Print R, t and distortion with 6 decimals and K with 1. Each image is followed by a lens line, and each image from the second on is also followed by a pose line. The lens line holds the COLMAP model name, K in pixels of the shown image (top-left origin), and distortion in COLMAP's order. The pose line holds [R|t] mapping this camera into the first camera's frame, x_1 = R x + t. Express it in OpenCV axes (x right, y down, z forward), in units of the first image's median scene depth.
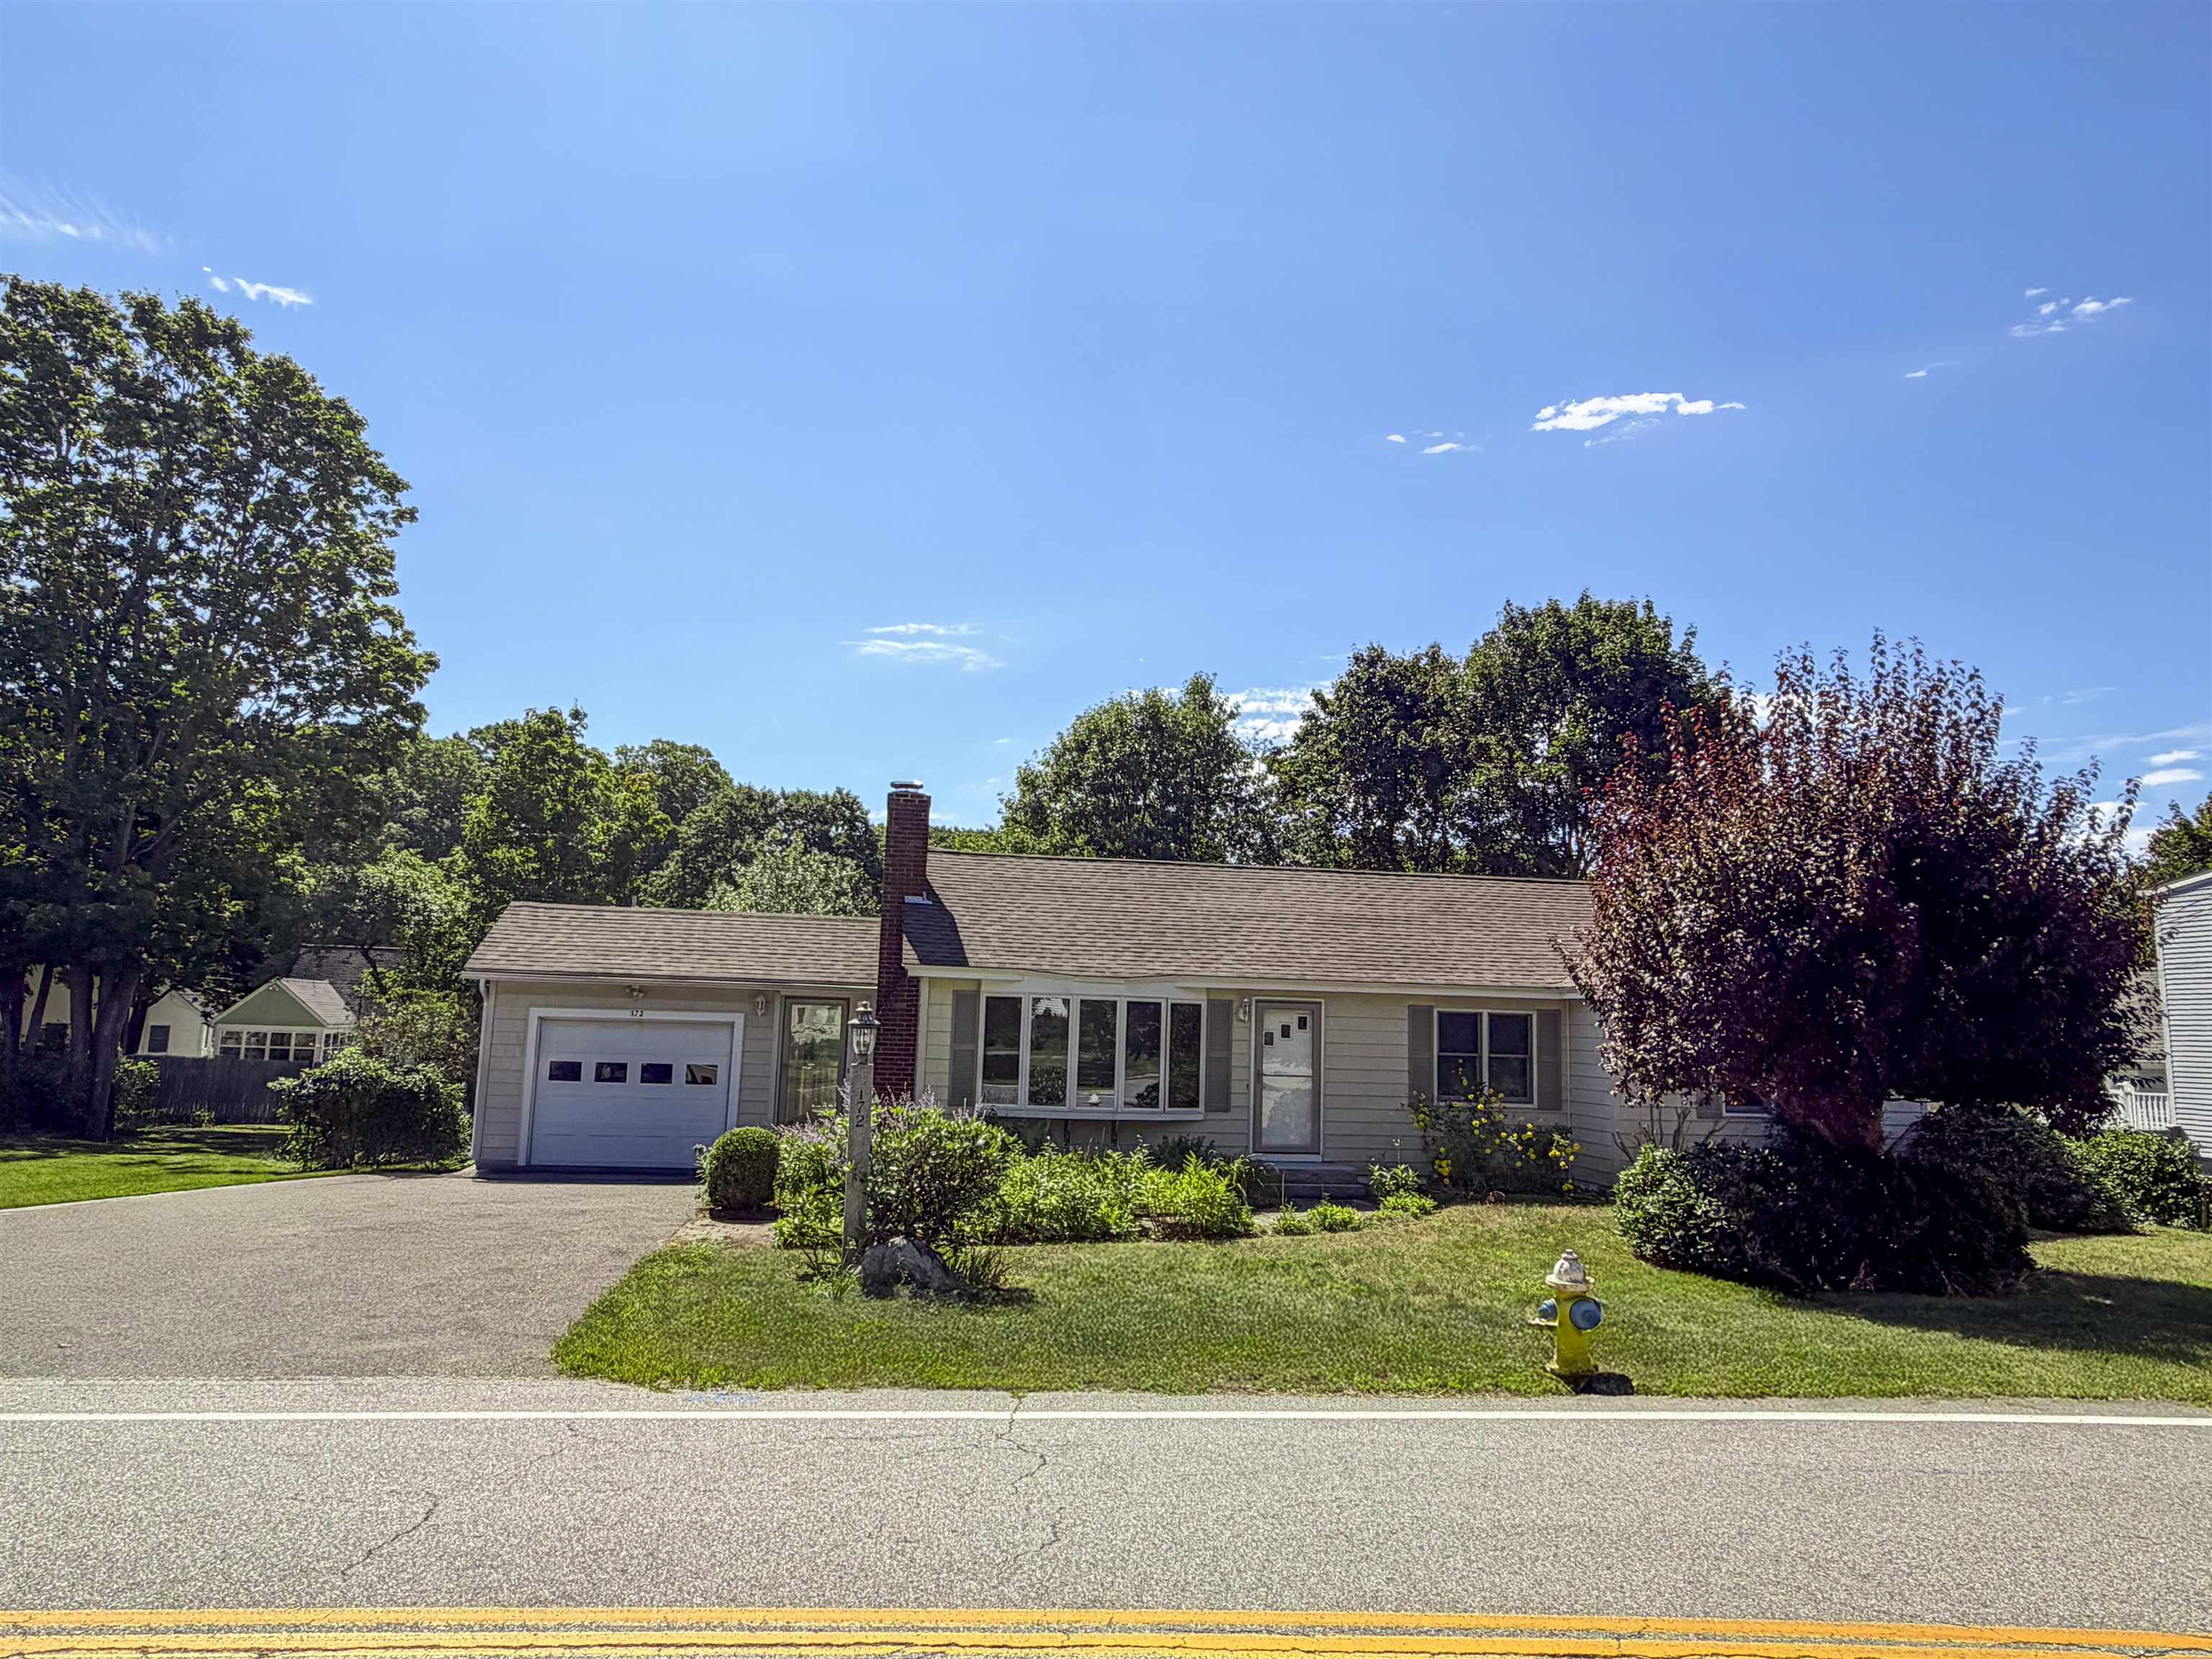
lens RADIAL K [[1349.6, 0, 1099.1], [0, 1349.6, 751.1], [0, 0, 1]] dist [-0.003302, -0.002121]
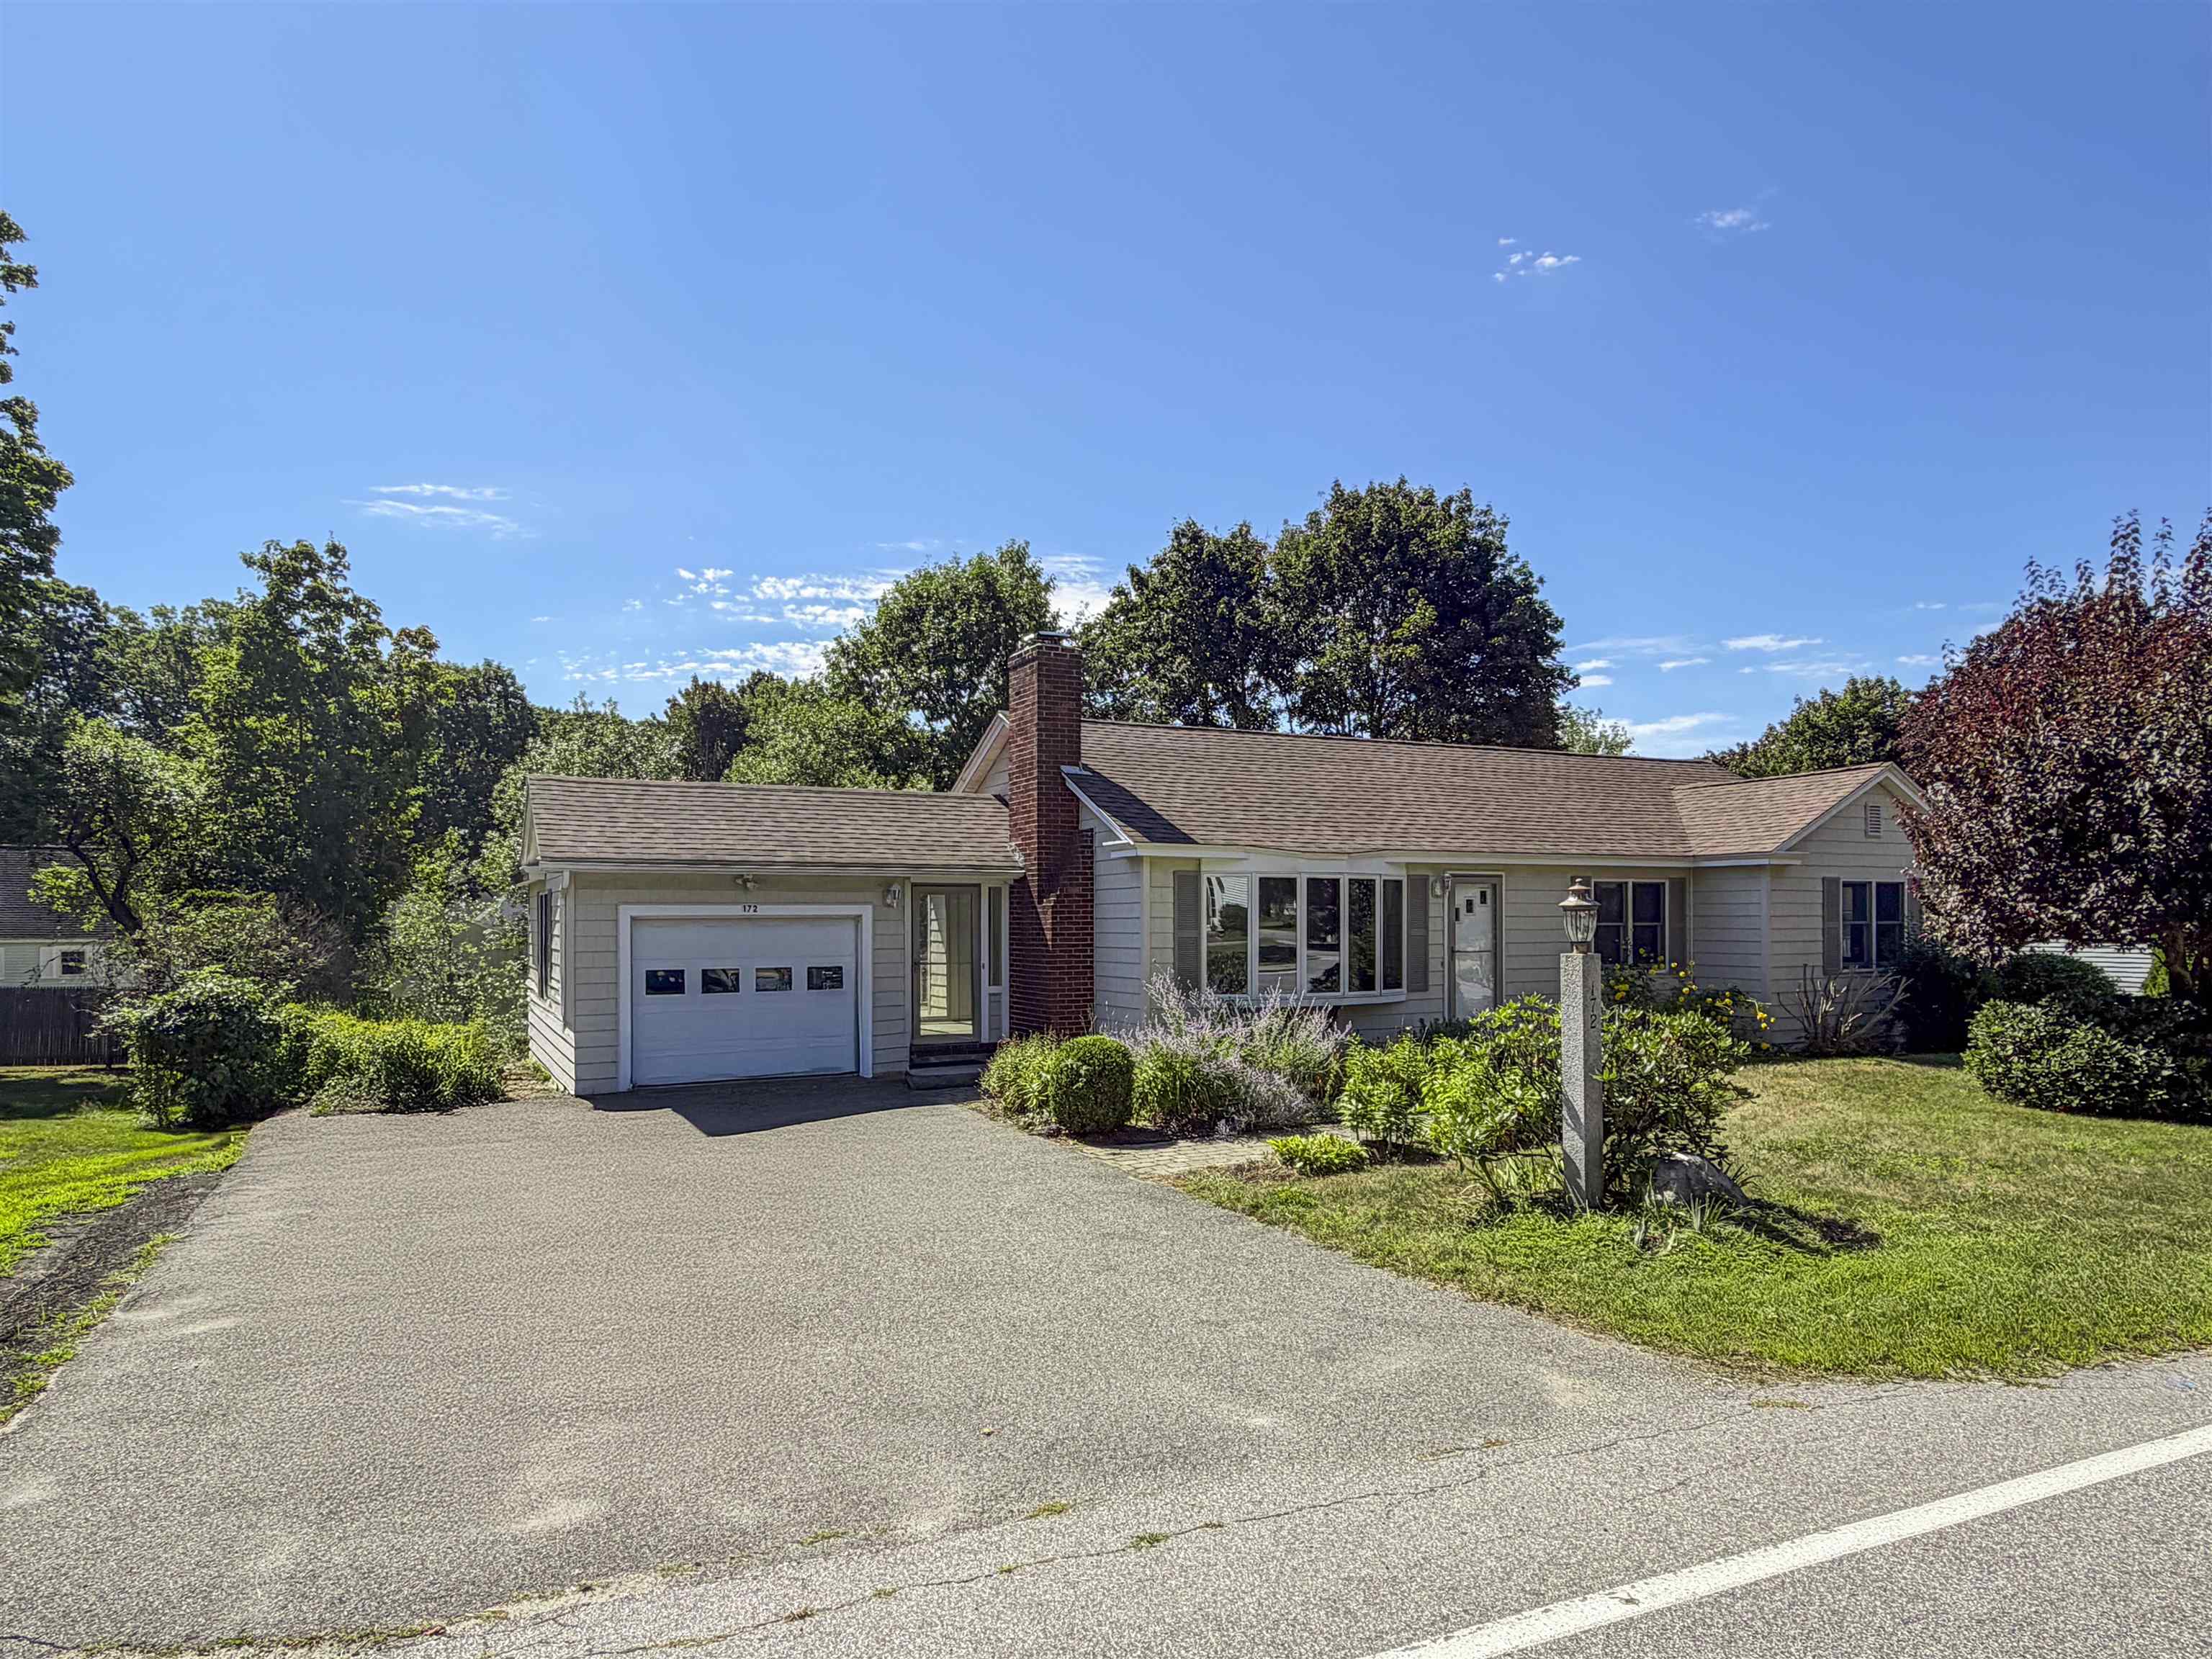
lens RADIAL K [[1327.7, 0, 1097.4], [0, 1327.7, 835.9], [0, 0, 1]] dist [0.002048, 0.001599]
pose [[0.956926, -0.014394, 0.289976, -0.371852], [-0.028492, 0.989294, 0.143130, 0.030230], [-0.288931, -0.145227, 0.946271, 0.186868]]
